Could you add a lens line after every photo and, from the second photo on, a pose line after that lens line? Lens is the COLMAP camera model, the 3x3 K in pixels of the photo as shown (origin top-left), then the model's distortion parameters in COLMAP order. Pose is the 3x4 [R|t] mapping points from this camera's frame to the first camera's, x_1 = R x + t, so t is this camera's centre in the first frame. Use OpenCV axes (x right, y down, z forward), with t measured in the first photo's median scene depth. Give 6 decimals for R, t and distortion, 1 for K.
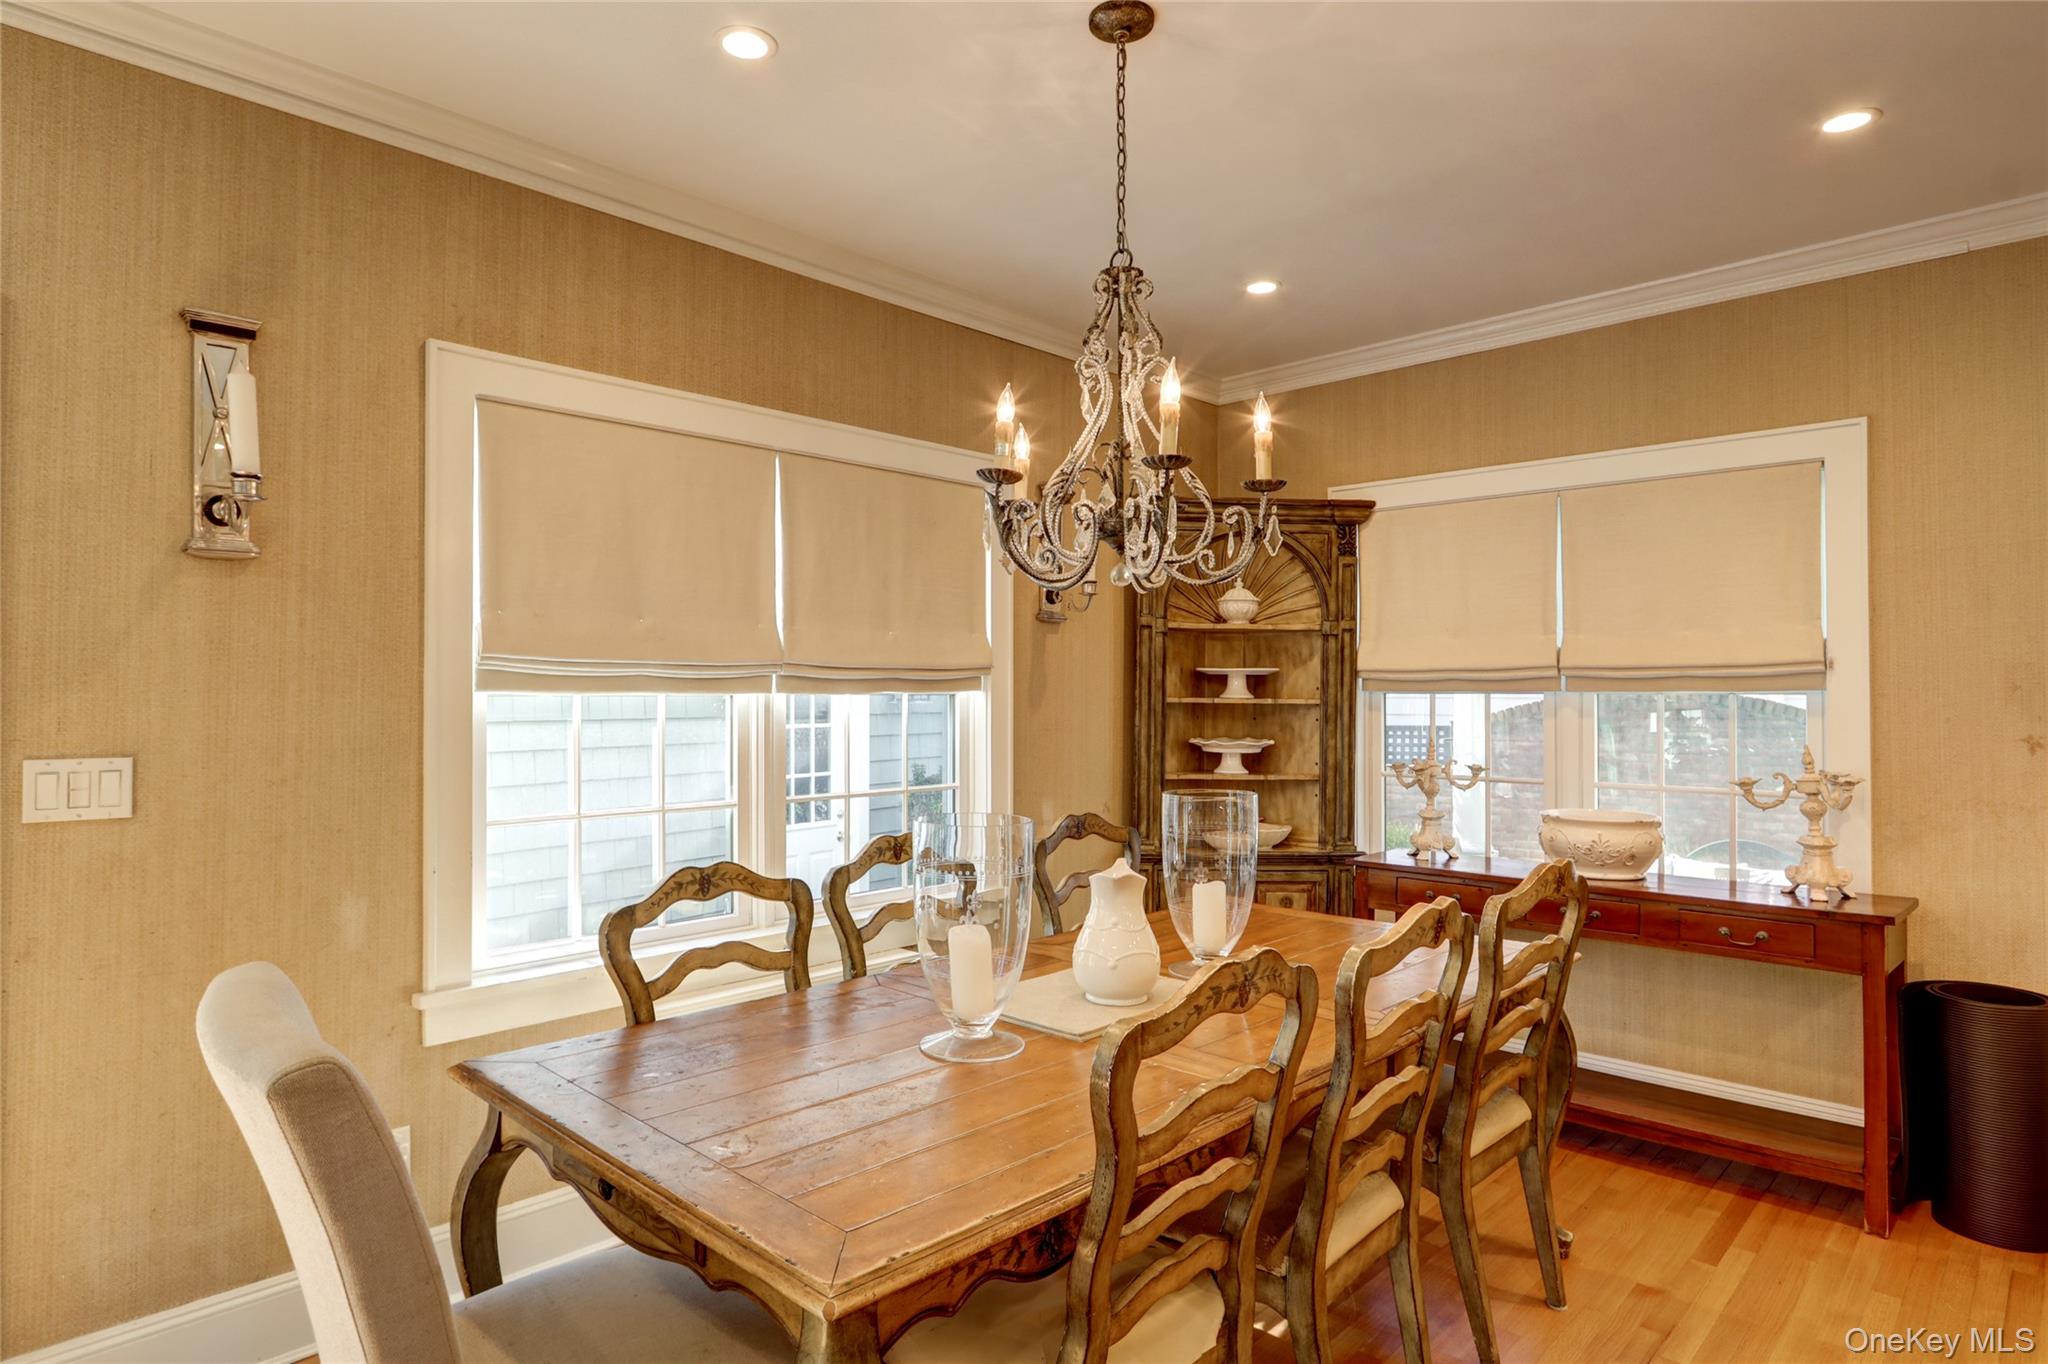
lens RADIAL K [[1148.7, 0, 1019.0], [0, 1148.7, 691.7], [0, 0, 1]] dist [-0.004526, -0.000519]
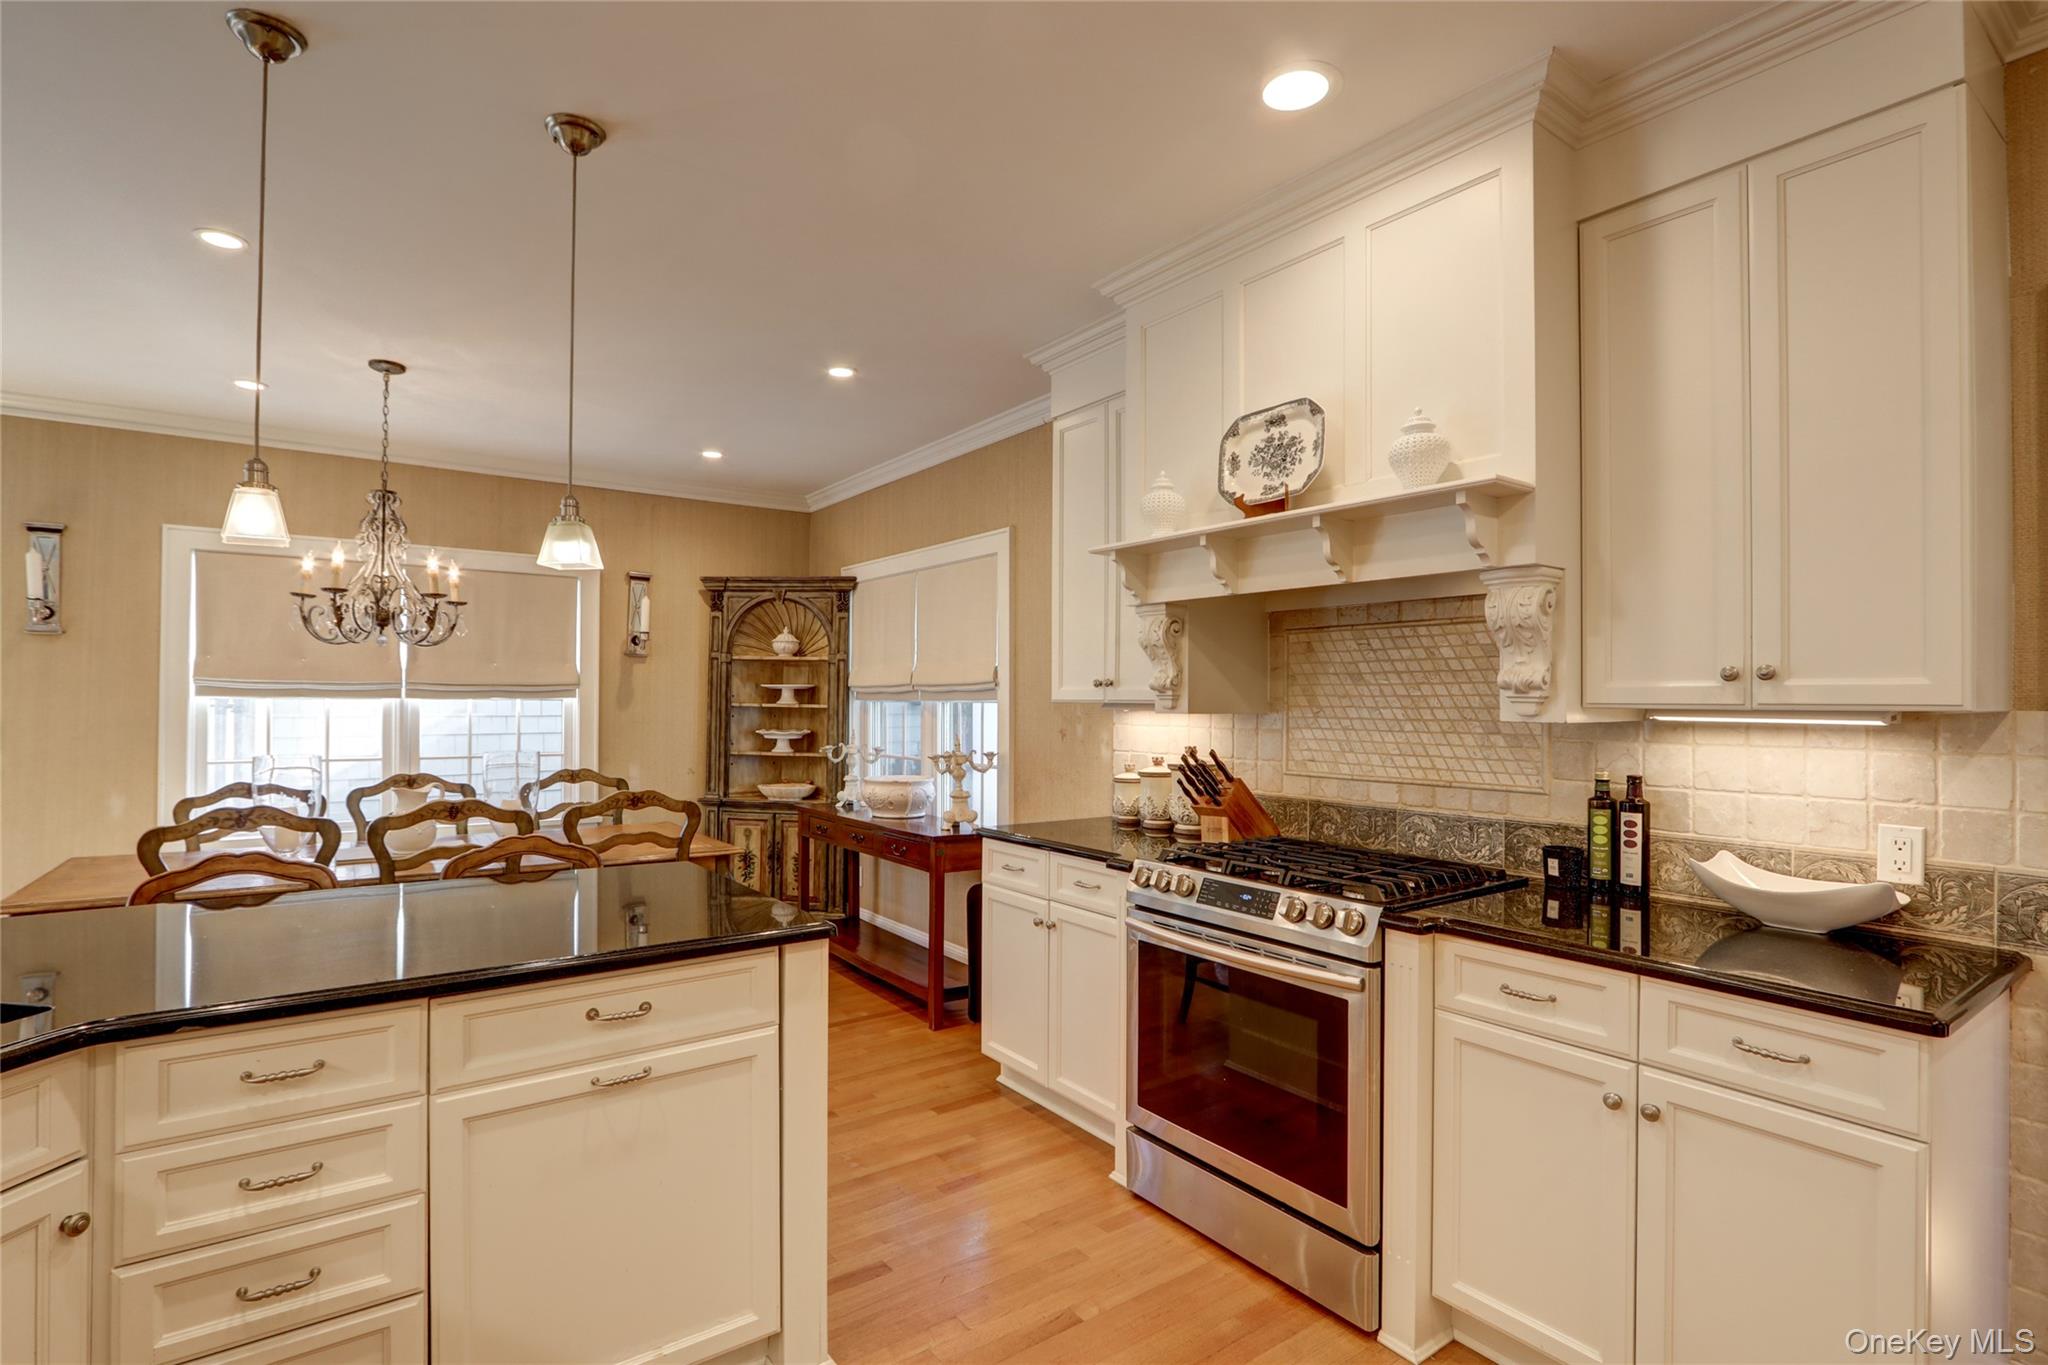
lens RADIAL K [[954.3, 0, 1011.4], [0, 954.3, 686.4], [0, 0, 1]] dist [-0.009860, 0.000968]
pose [[0.982095, 0.004441, -0.188336, 0.863151], [-0.007318, 0.999867, -0.014586, -0.001702], [0.188246, 0.015703, 0.981996, -0.250209]]
